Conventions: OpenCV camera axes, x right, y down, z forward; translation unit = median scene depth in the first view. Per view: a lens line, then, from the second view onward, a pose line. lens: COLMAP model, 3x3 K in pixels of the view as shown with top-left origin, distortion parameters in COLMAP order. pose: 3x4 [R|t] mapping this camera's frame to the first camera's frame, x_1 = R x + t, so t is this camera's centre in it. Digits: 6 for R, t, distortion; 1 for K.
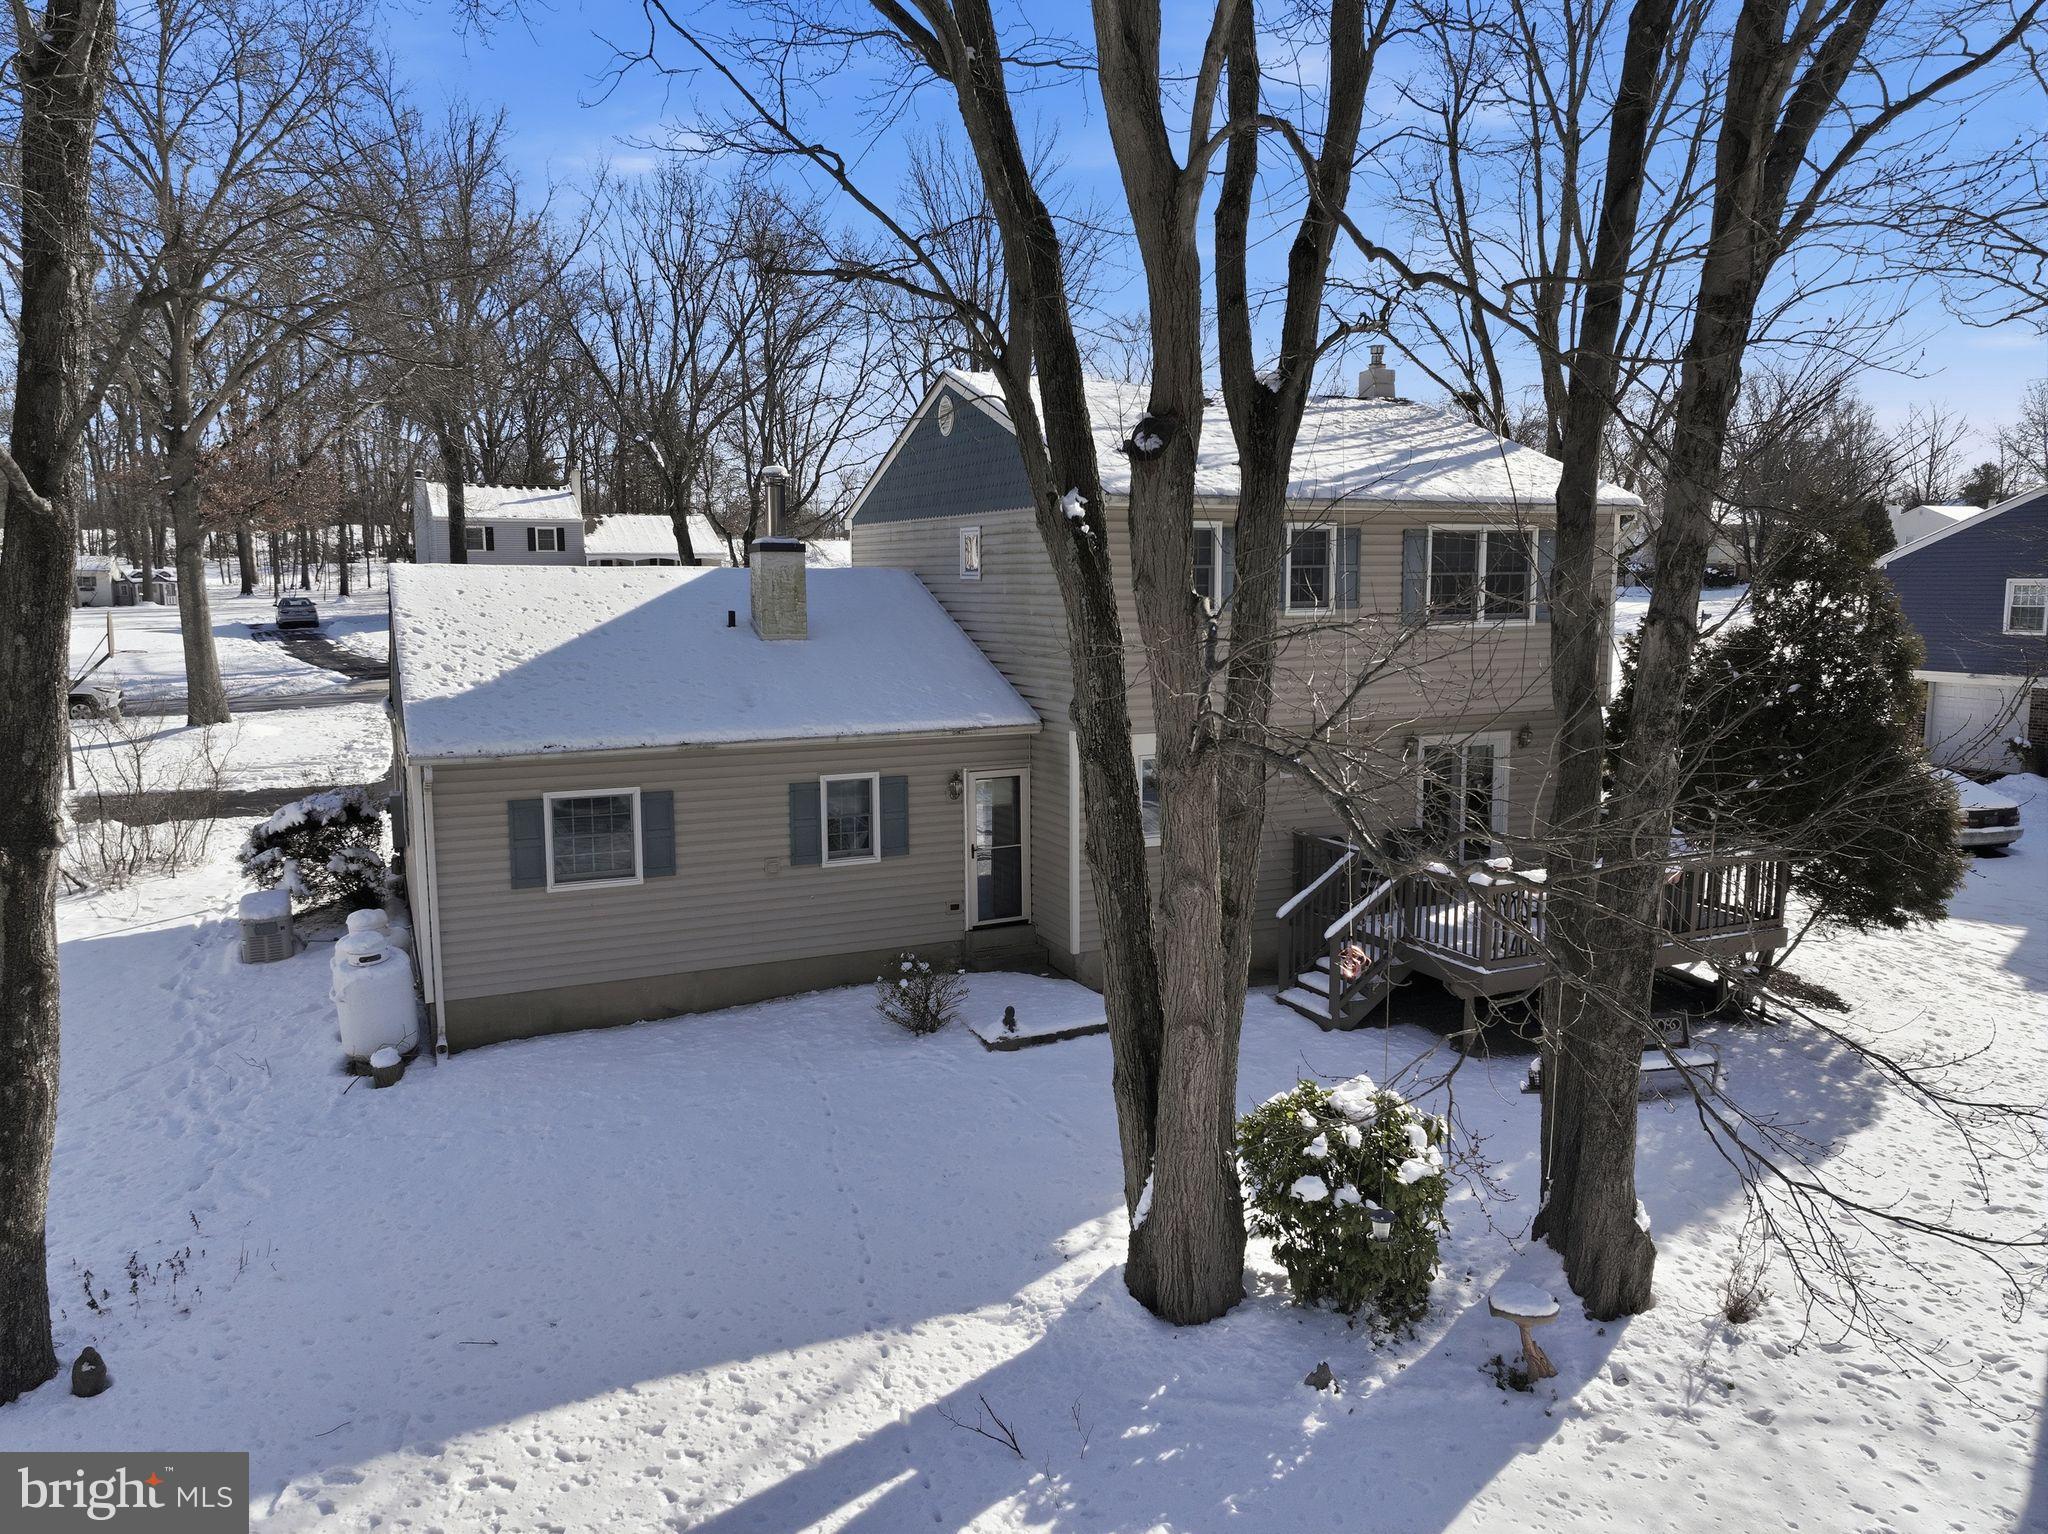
lens RADIAL K [[1444.1, 0, 1017.9], [0, 1444.1, 768.8], [0, 0, 1]] dist [-0.004343, 0.019975]
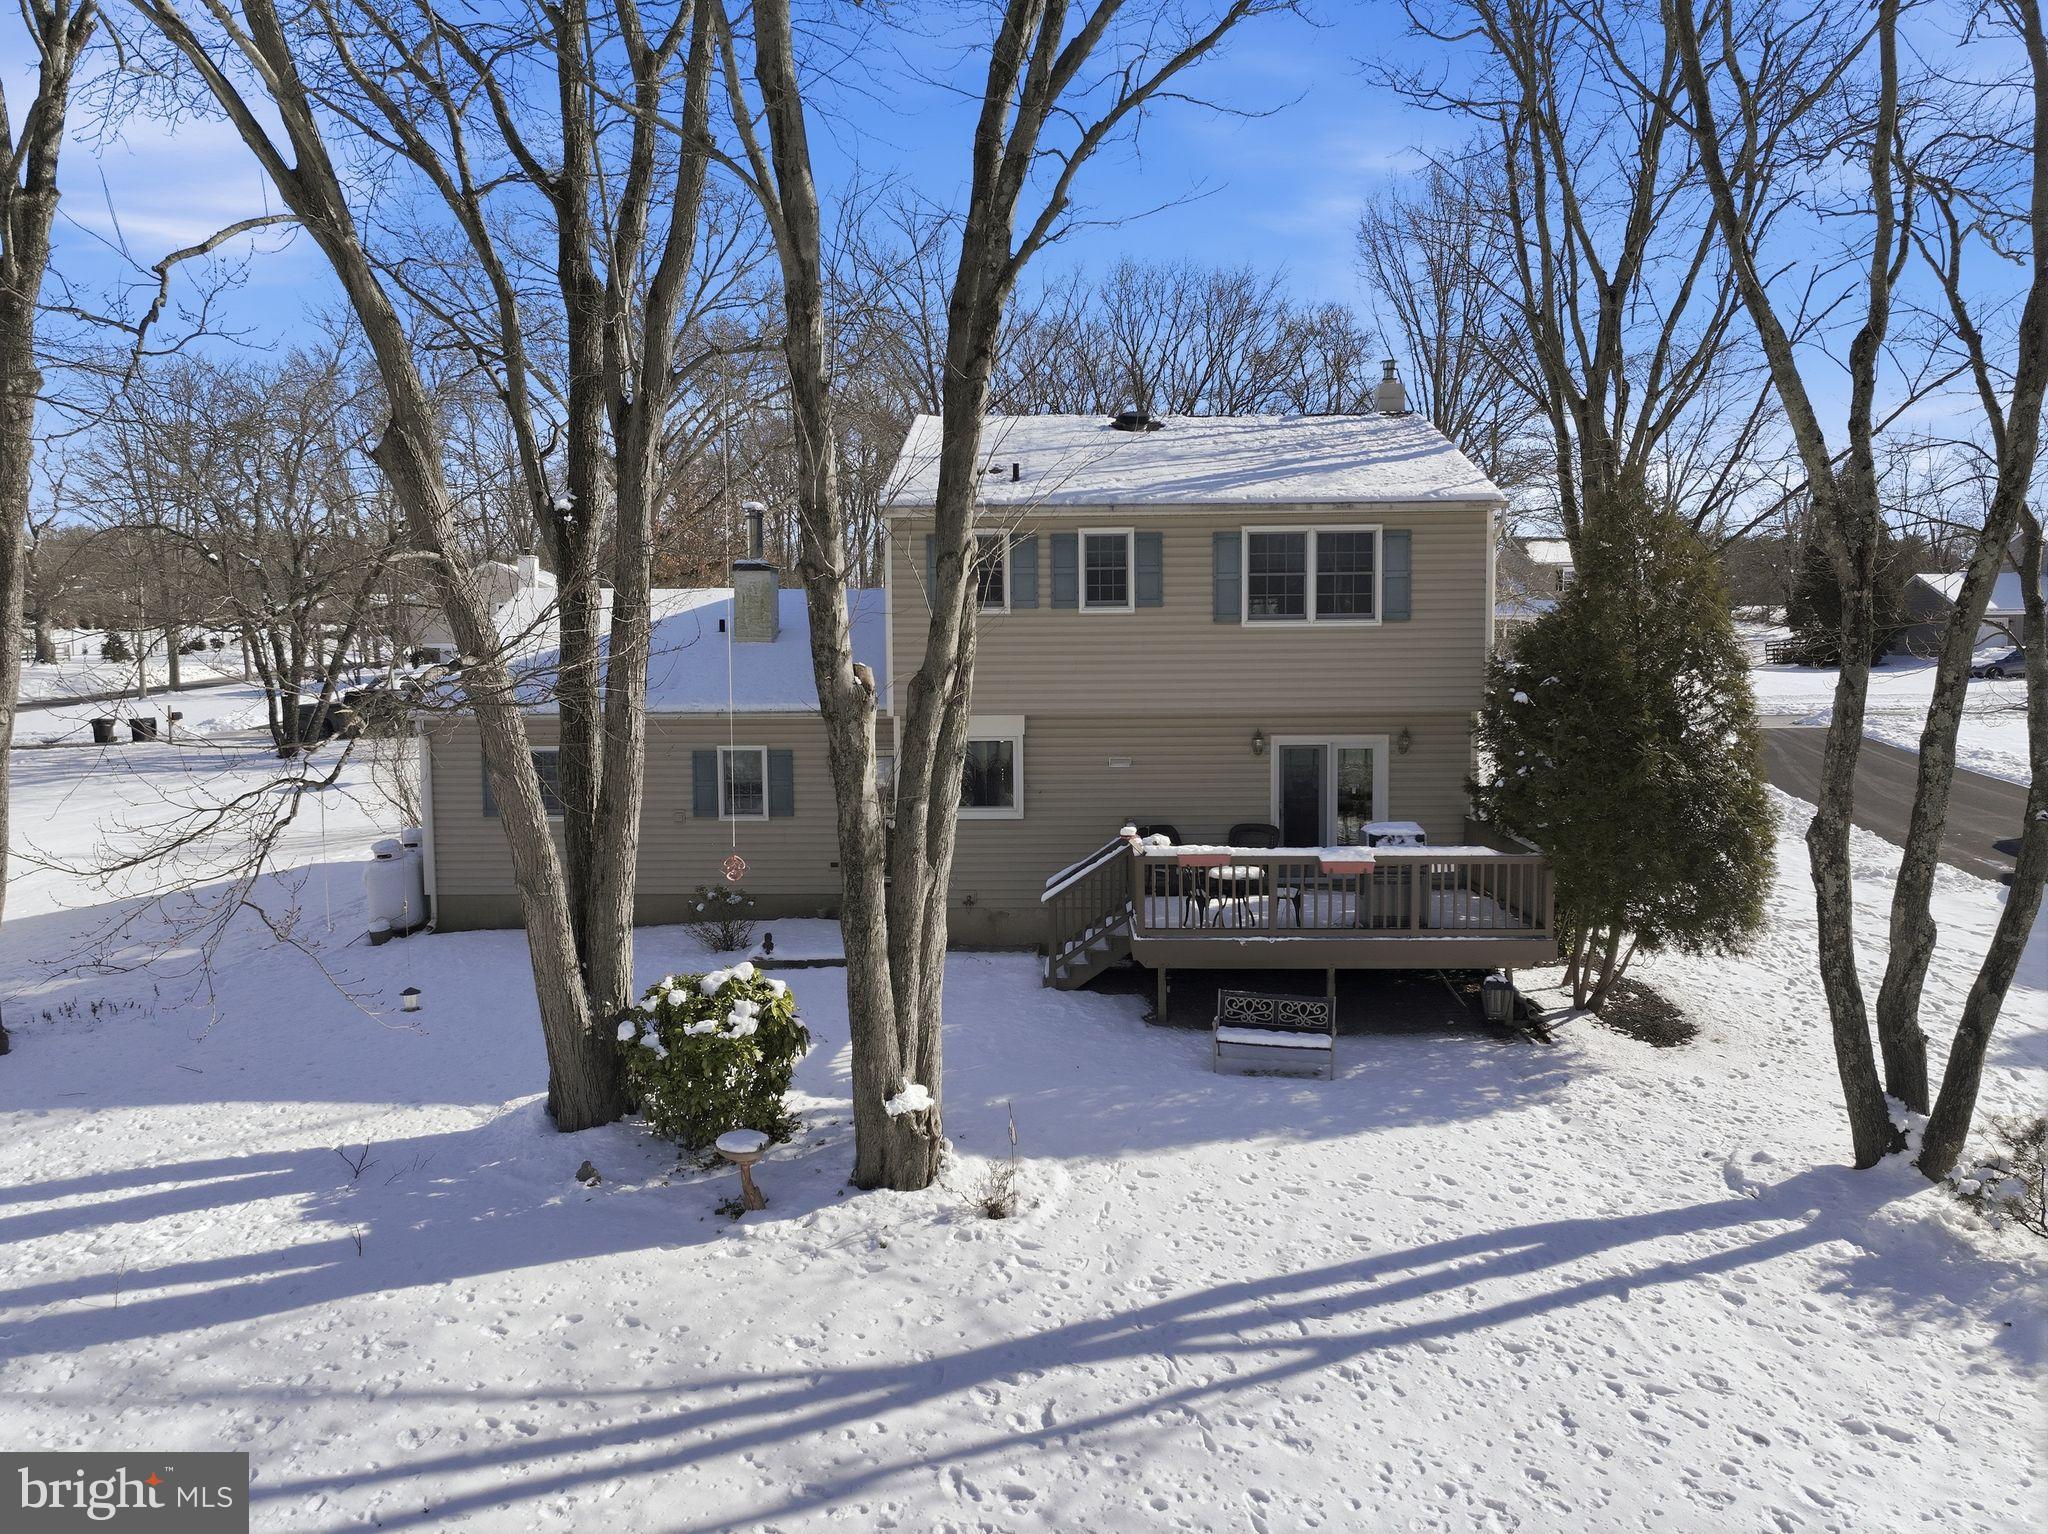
lens RADIAL K [[1444.1, 0, 1032.2], [0, 1444.1, 769.0], [0, 0, 1]] dist [-0.004343, 0.019975]
pose [[0.893011, 0.034599, -0.448703, 0.750549], [-0.058427, 0.997515, -0.039365, 0.065400], [0.446226, 0.061369, 0.892814, 0.018974]]
